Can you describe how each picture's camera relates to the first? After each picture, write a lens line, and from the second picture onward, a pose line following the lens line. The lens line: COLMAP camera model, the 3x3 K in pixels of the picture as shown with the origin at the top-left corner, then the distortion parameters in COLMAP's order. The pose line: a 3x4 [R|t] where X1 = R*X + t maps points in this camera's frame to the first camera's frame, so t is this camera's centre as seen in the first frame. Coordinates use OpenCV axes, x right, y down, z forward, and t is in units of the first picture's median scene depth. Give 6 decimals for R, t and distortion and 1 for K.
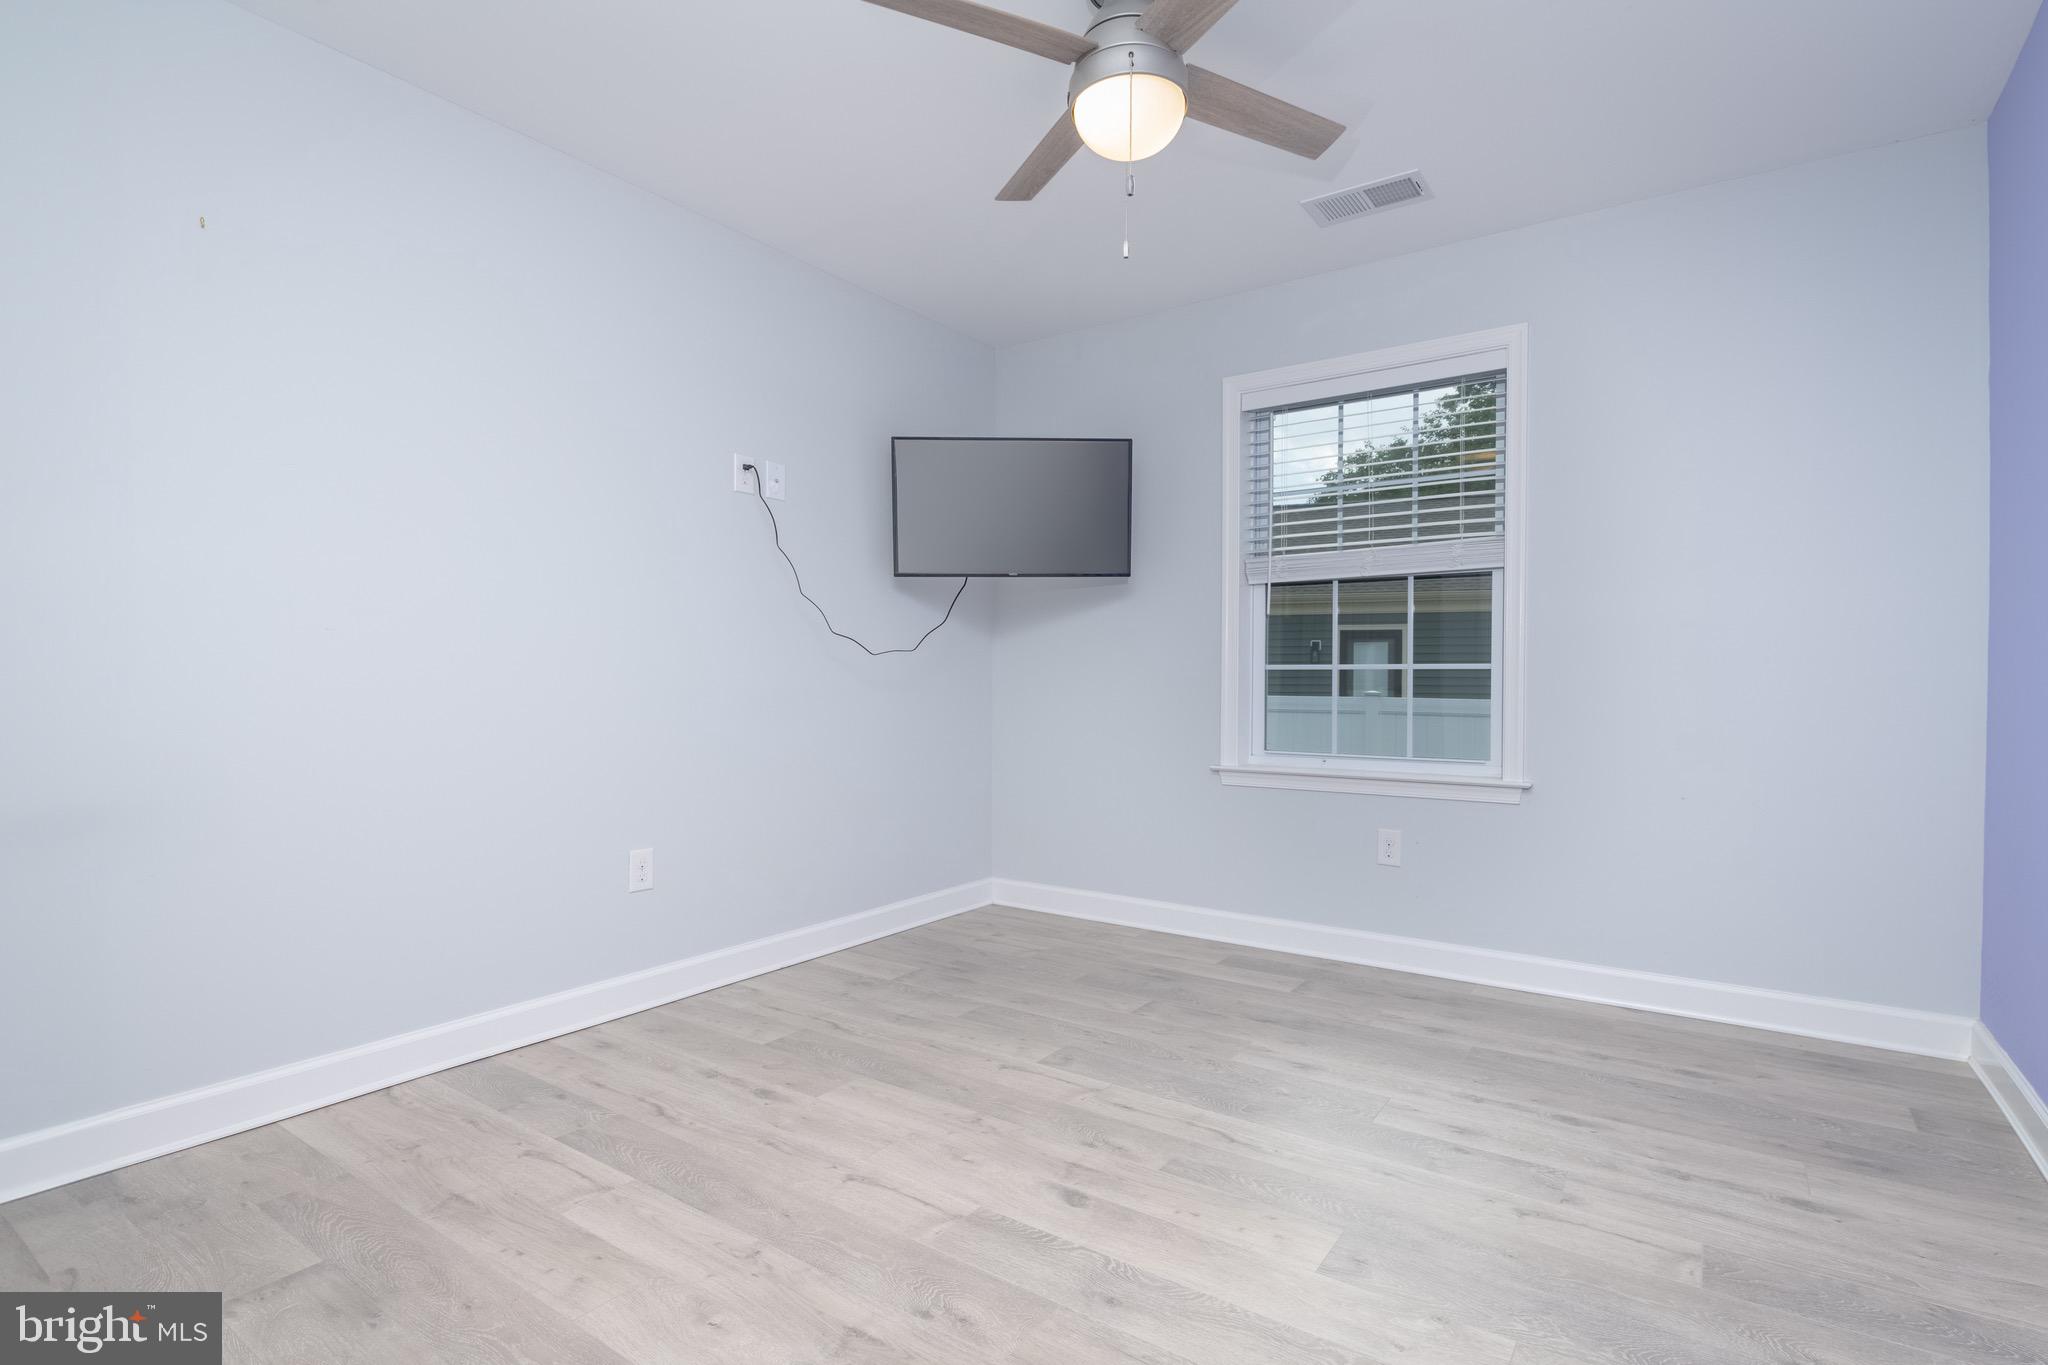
lens RADIAL K [[1022.6, 0, 1038.1], [0, 1022.6, 687.3], [0, 0, 1]] dist [0.003620, -0.012880]
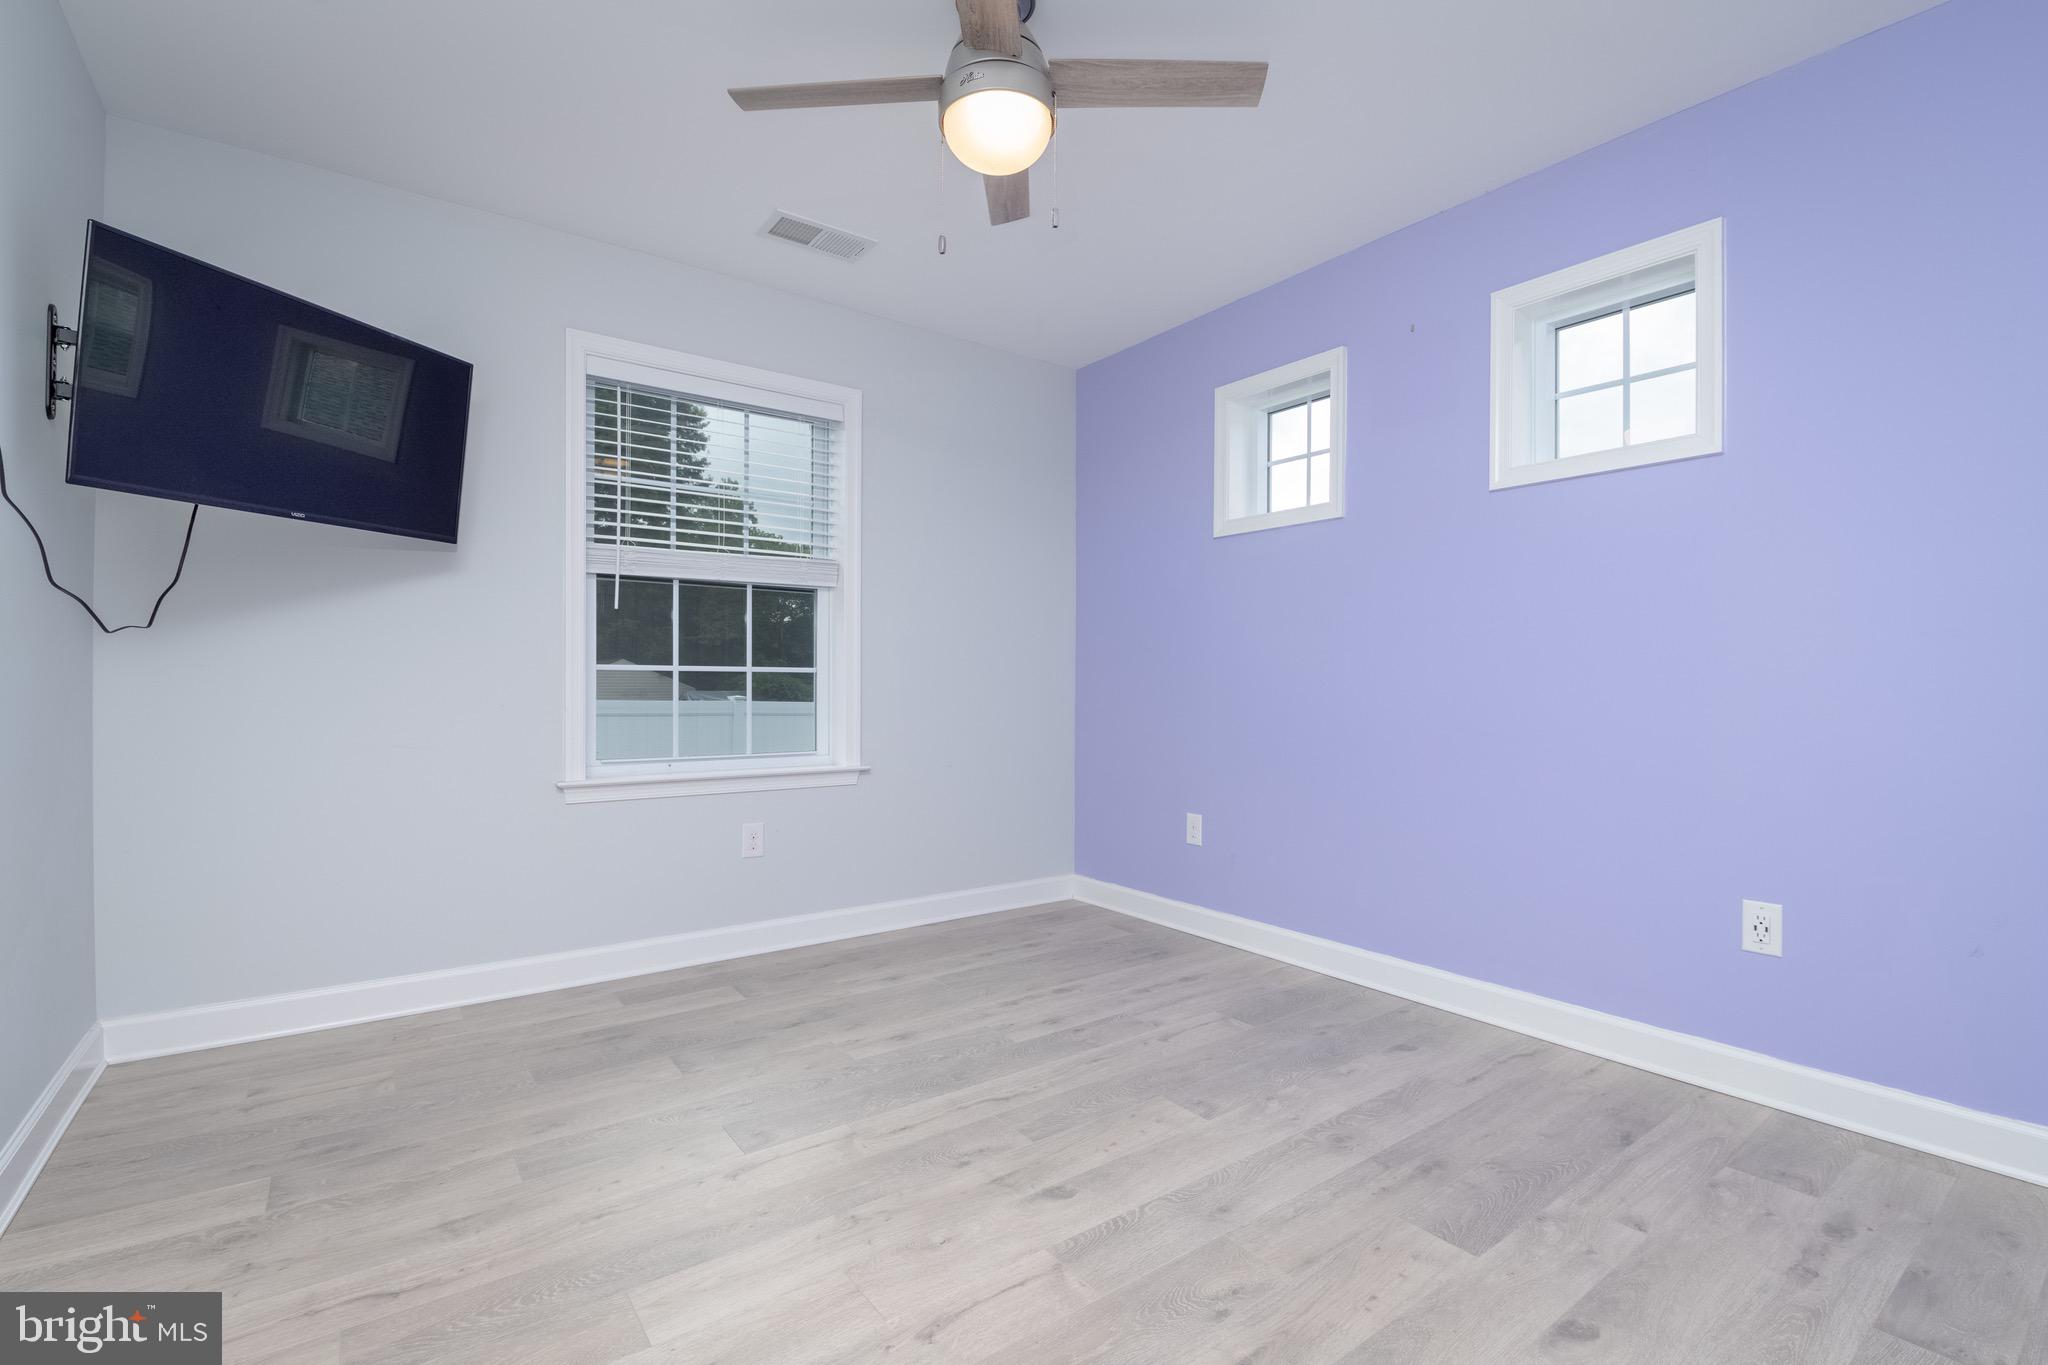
lens RADIAL K [[906.1, 0, 1100.8], [0, 906.1, 683.5], [0, 0, 1]] dist [-0.000410, -0.010080]
pose [[0.285993, -0.001610, 0.958230, -0.701295], [0.002171, 0.999997, 0.001032, -0.009087], [-0.958229, 0.001785, 0.285996, 0.599806]]
